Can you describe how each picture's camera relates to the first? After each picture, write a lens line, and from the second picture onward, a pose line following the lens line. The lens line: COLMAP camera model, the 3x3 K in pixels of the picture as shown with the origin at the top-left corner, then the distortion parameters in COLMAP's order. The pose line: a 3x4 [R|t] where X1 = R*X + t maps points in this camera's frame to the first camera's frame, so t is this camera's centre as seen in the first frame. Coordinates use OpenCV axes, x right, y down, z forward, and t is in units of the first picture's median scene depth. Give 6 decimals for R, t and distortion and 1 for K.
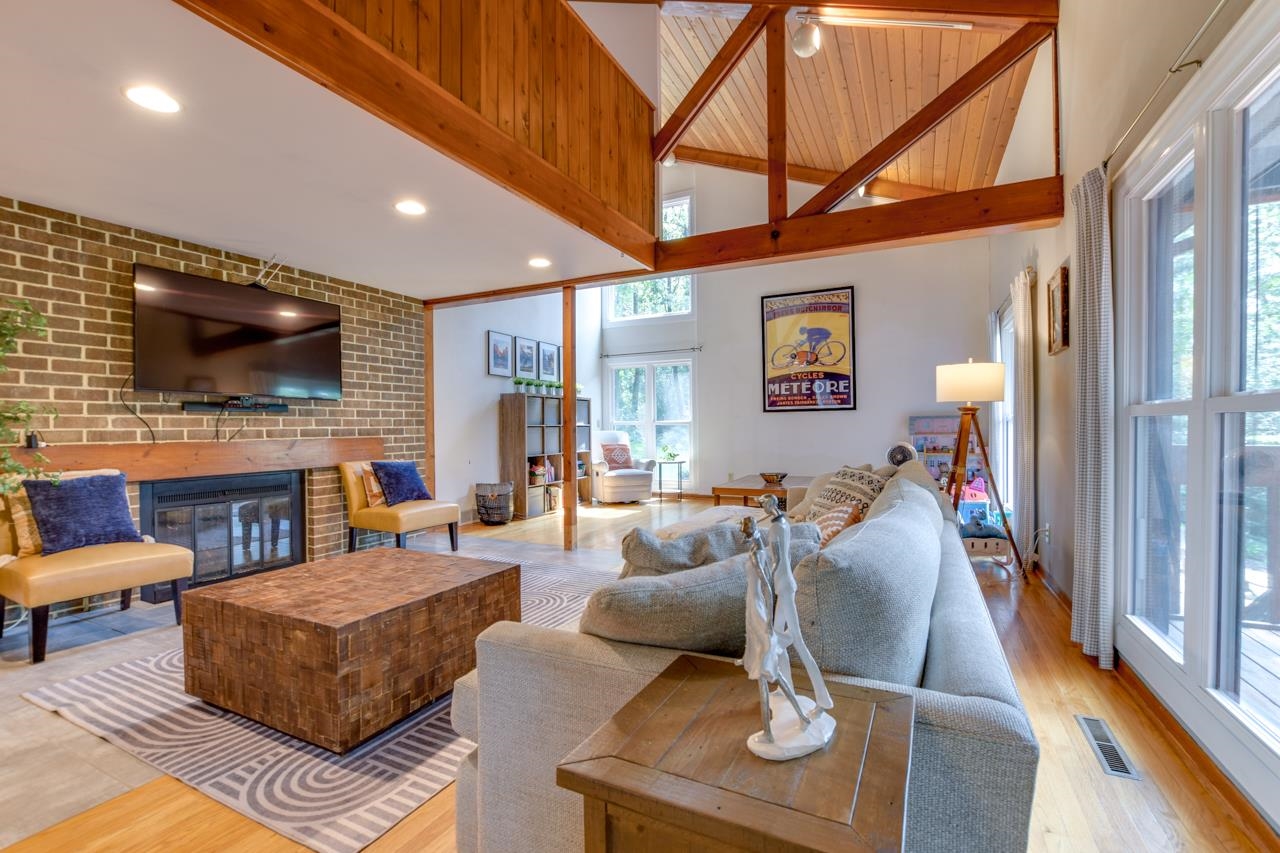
lens RADIAL K [[561.3, 0, 648.3], [0, 561.3, 431.8], [0, 0, 1]] dist [-0.029757, 0.007409]
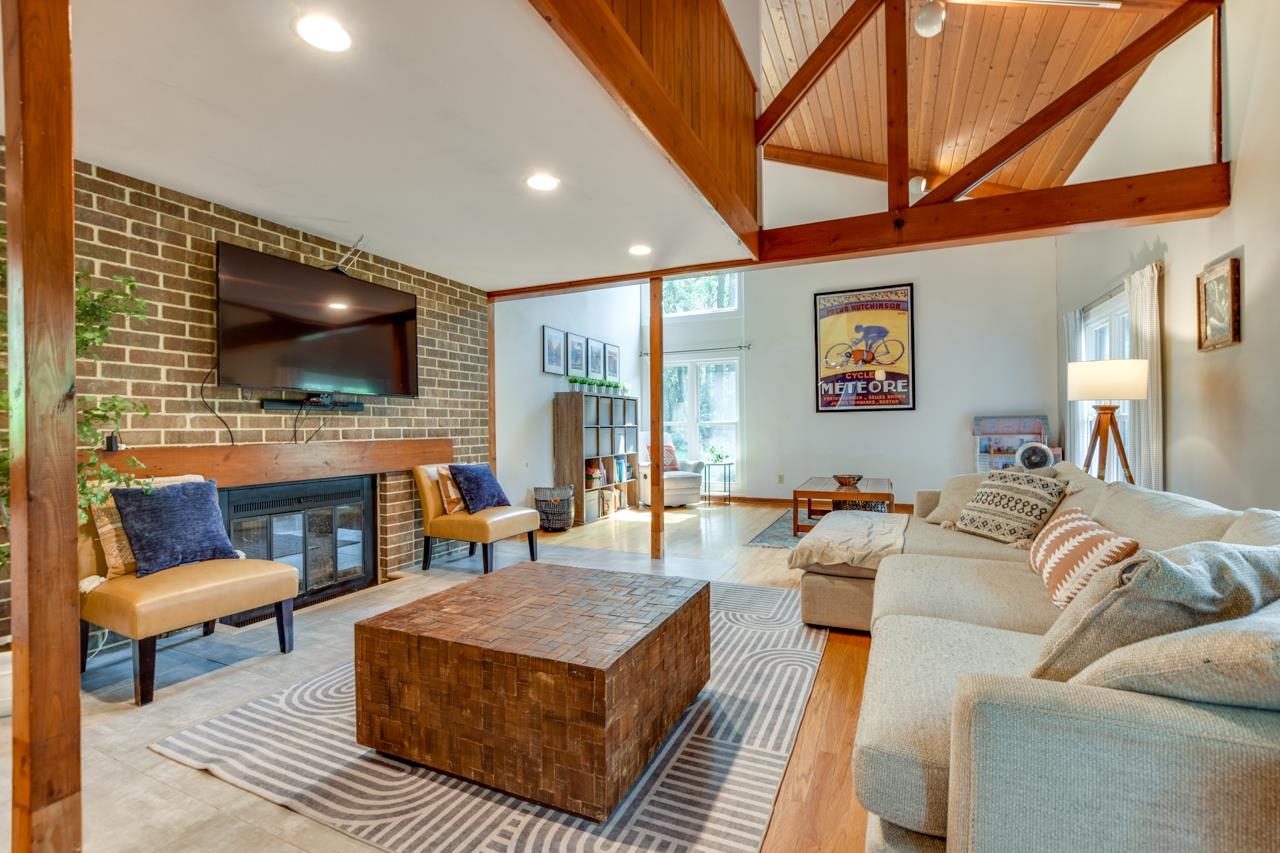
lens RADIAL K [[561.3, 0, 648.3], [0, 561.3, 431.8], [0, 0, 1]] dist [-0.029757, 0.007409]
pose [[0.999410, -0.000768, 0.034331, -0.150630], [0.000850, 0.999997, -0.002360, 0.000945], [-0.034329, 0.002388, 0.999408, 0.049583]]
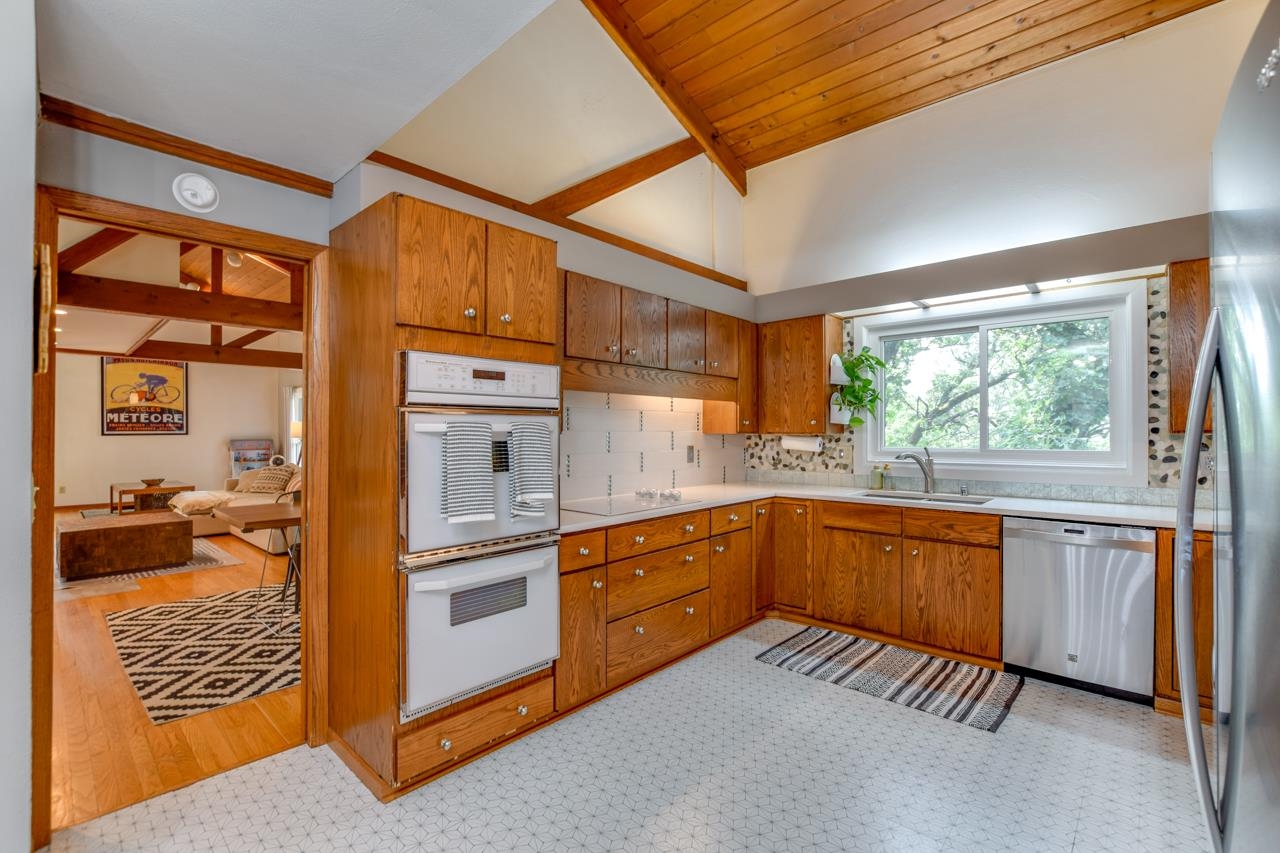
lens RADIAL K [[561.2, 0, 643.9], [0, 561.2, 431.4], [0, 0, 1]] dist [-0.027545, 0.005116]
pose [[0.279411, 0.010409, 0.960115, -0.809386], [0.007431, 0.999888, -0.013003, -0.023918], [-0.960143, 0.010768, 0.279302, -0.655980]]
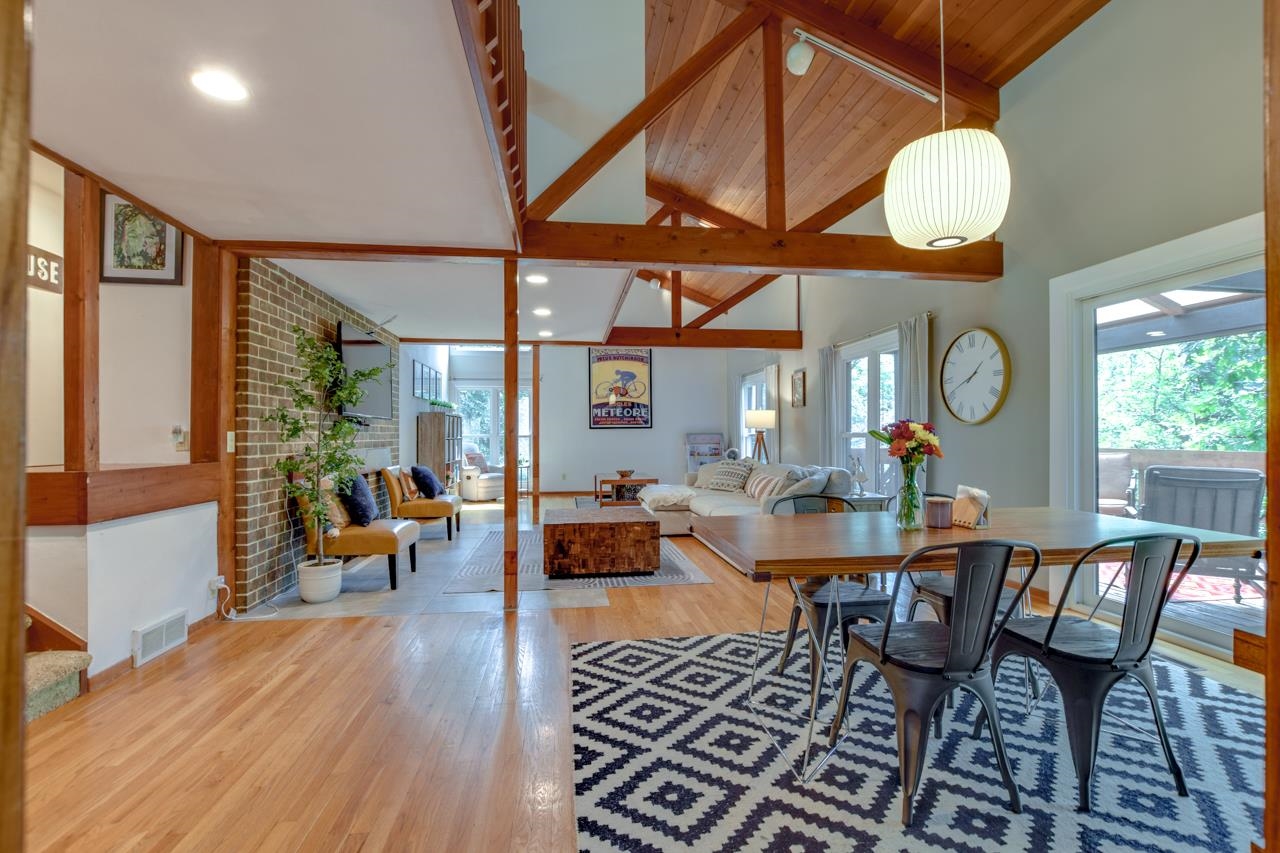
lens RADIAL K [[578.2, 0, 646.5], [0, 578.2, 430.8], [0, 0, 1]] dist [-0.024933, 0.006491]
pose [[0.830304, 0.009252, 0.557234, -0.599260], [0.002113, 0.999803, -0.019749, -0.001947], [-0.557306, 0.017575, 0.830121, -0.335502]]
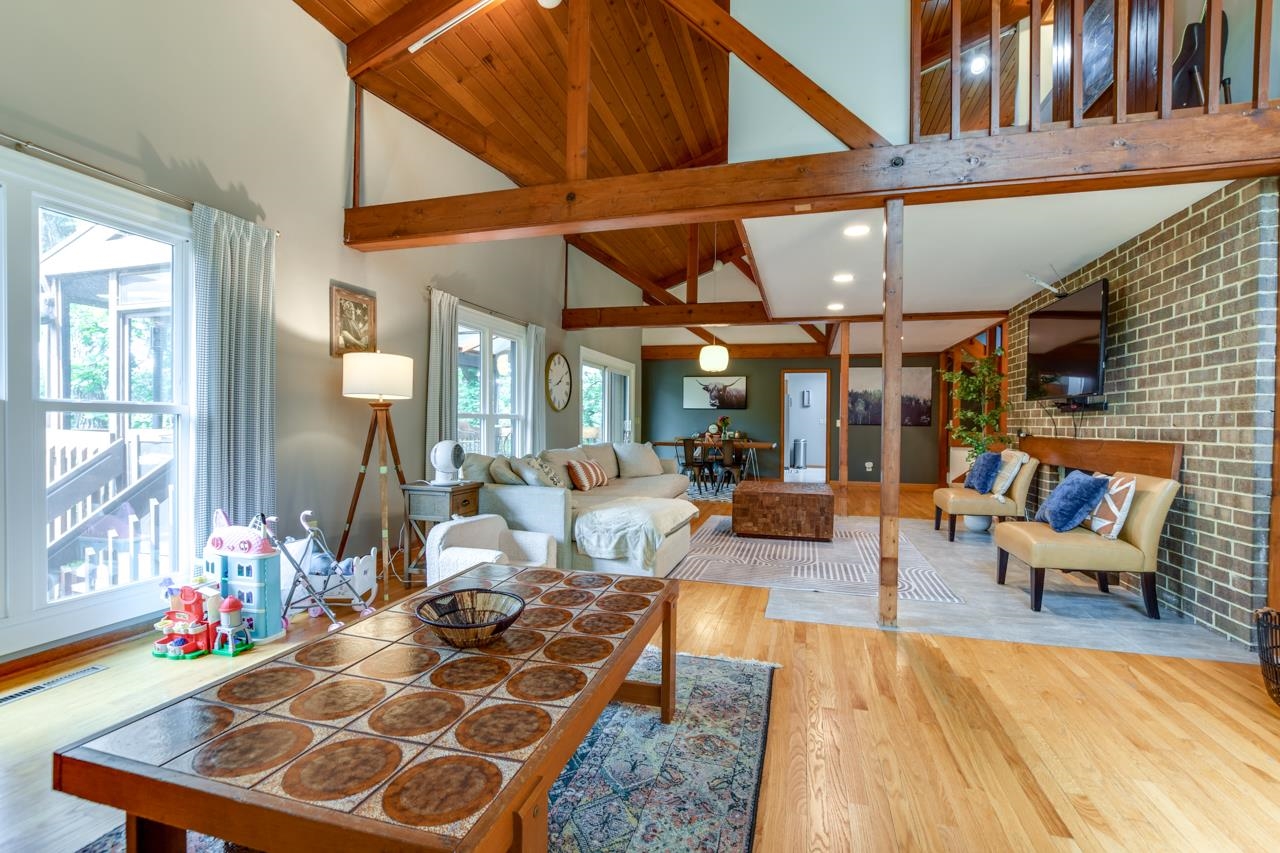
lens RADIAL K [[578.2, 0, 646.5], [0, 578.2, 430.8], [0, 0, 1]] dist [-0.024933, 0.006491]
pose [[-0.984243, -0.000648, -0.176818, 0.188899], [-0.005012, 0.999694, 0.024234, -0.014679], [0.176749, 0.024739, -0.983945, 1.269544]]
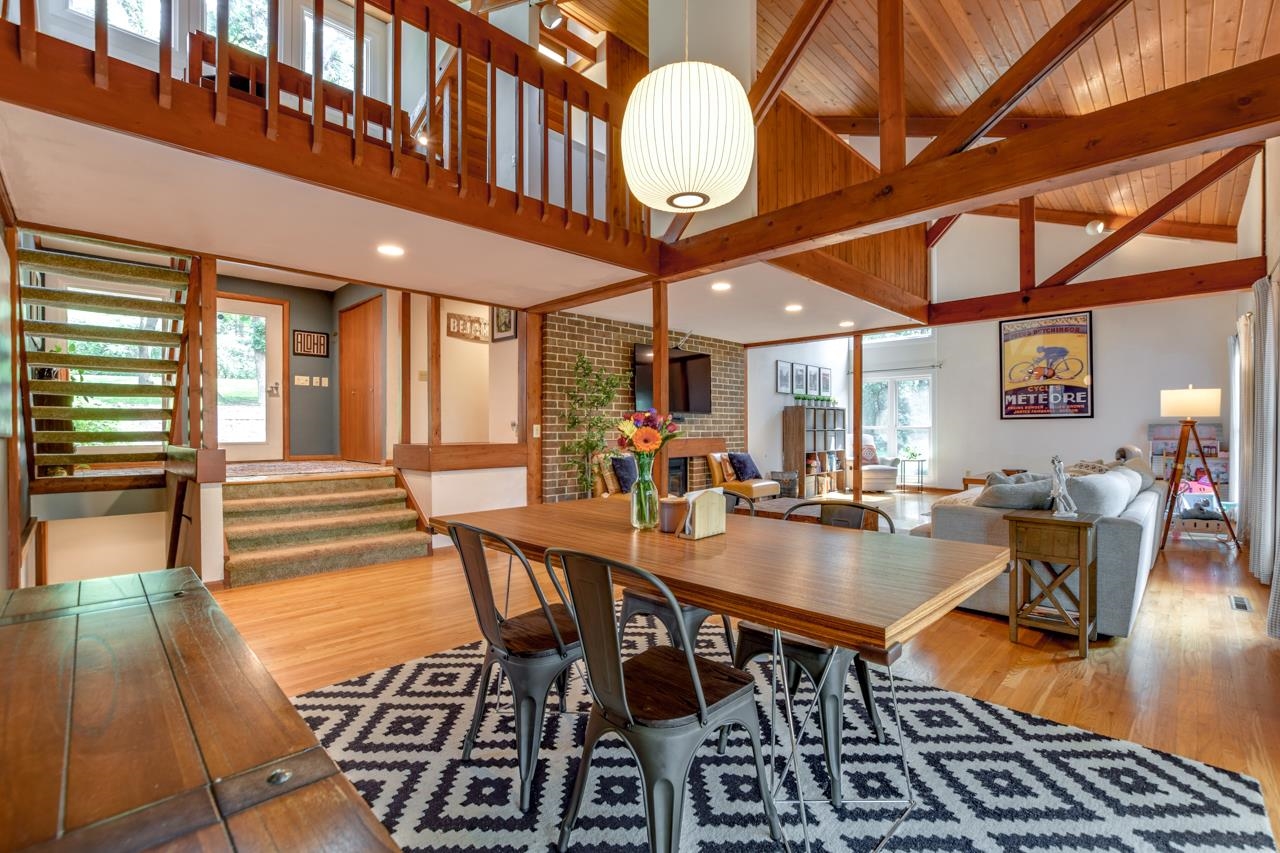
lens RADIAL K [[565.0, 0, 646.9], [0, 565.0, 431.5], [0, 0, 1]] dist [-0.029367, 0.006832]
pose [[0.947335, 0.008167, -0.320141, -0.153627], [-0.008829, 0.999961, -0.000616, -0.003356], [0.320124, 0.003410, 0.947370, -0.438363]]
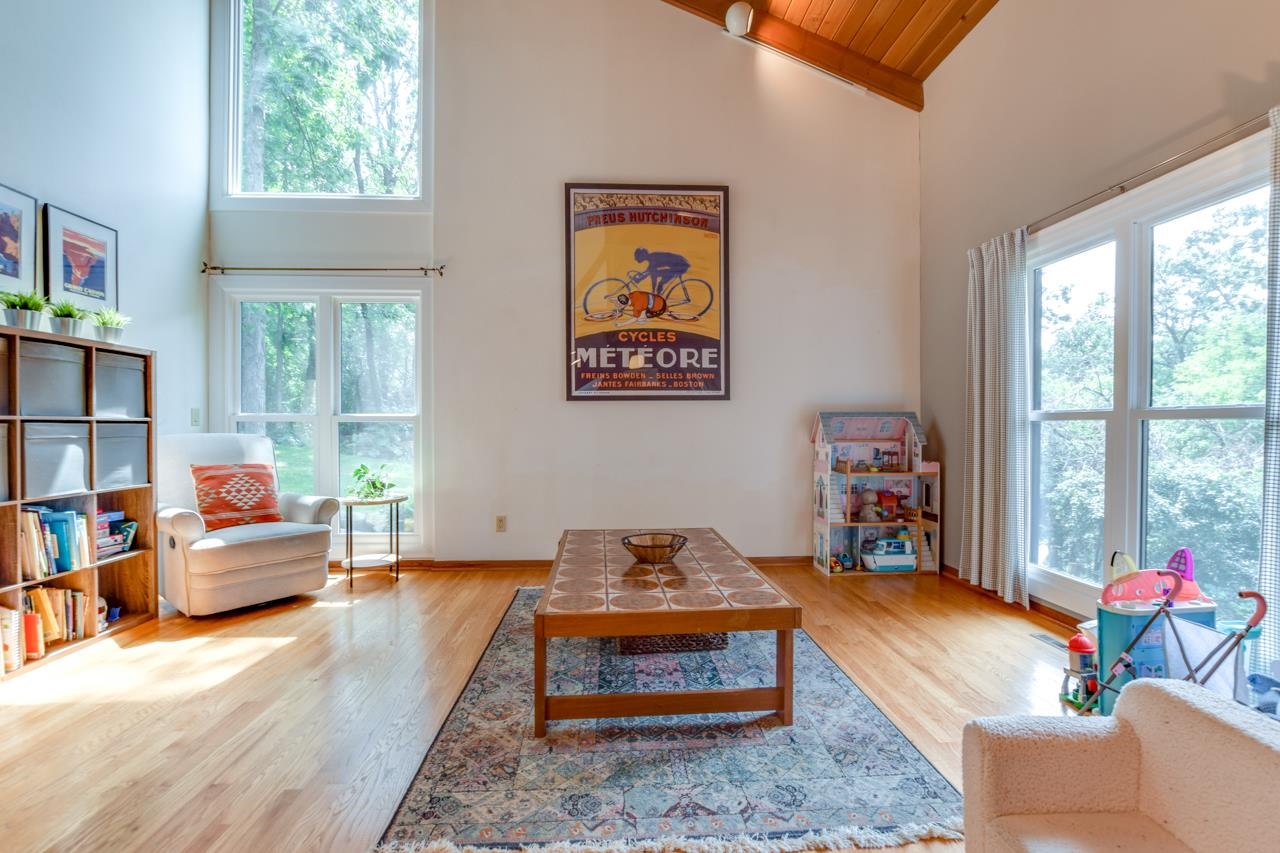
lens RADIAL K [[561.3, 0, 648.3], [0, 561.3, 431.8], [0, 0, 1]] dist [-0.029757, 0.007409]
pose [[0.867978, 0.004433, 0.496582, 0.009307], [-0.003535, 0.999990, -0.002748, -0.004483], [-0.496589, 0.000629, 0.867985, 0.628682]]
